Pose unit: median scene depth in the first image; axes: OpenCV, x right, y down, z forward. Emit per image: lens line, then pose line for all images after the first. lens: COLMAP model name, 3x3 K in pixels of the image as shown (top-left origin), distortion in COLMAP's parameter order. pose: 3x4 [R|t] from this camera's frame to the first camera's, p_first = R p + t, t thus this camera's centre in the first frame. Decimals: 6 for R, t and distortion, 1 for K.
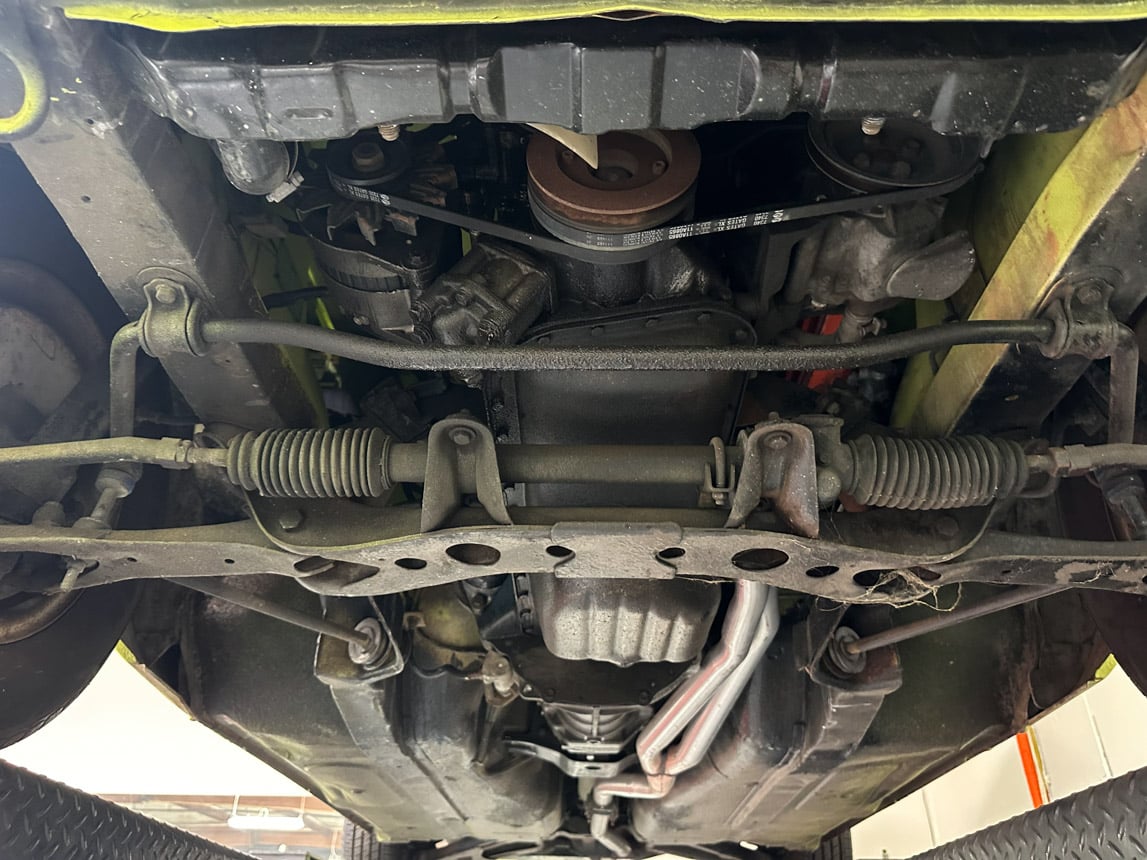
lens RADIAL K [[814.1, 0, 569.7], [0, 814.1, 432.9], [0, 0, 1]] dist [0.039779, -0.065149]
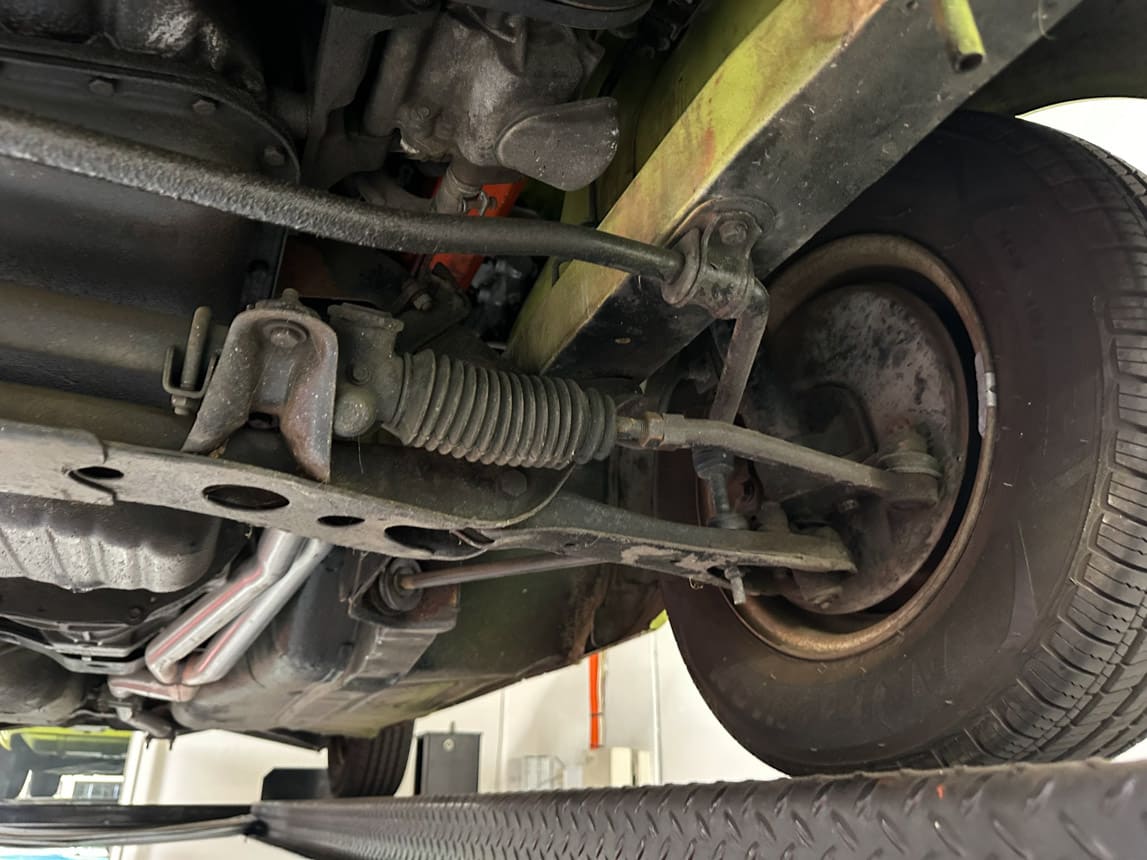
lens RADIAL K [[808.1, 0, 573.5], [0, 808.1, 430.0], [0, 0, 1]] dist [0.075877, -0.097135]
pose [[0.902836, 0.158240, 0.399808, 0.204243], [-0.222966, 0.967333, 0.120634, -0.044517], [-0.367658, -0.198056, 0.908626, 0.297676]]
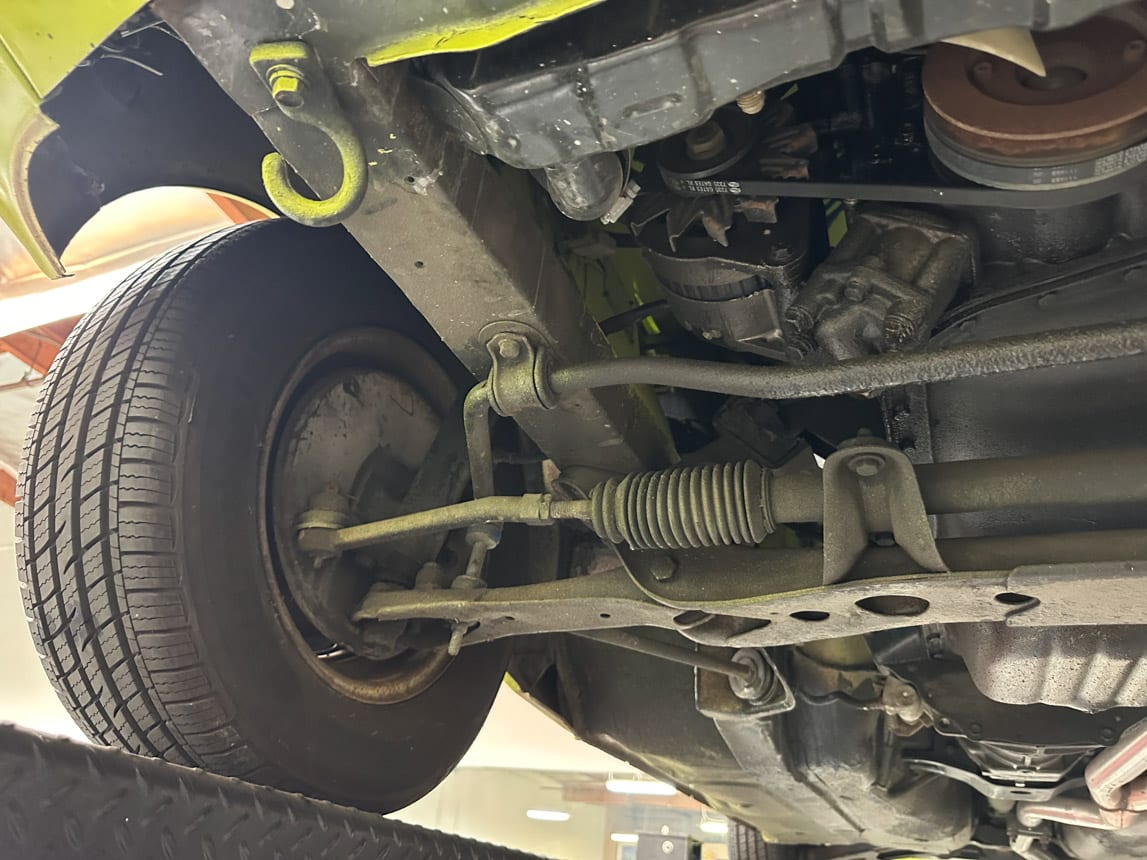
lens RADIAL K [[808.1, 0, 573.5], [0, 808.1, 430.0], [0, 0, 1]] dist [0.075877, -0.097135]
pose [[0.922650, -0.115211, -0.368026, -0.094683], [0.130408, 0.991321, 0.016601, -0.075010], [0.362919, -0.063311, 0.929667, 0.164234]]
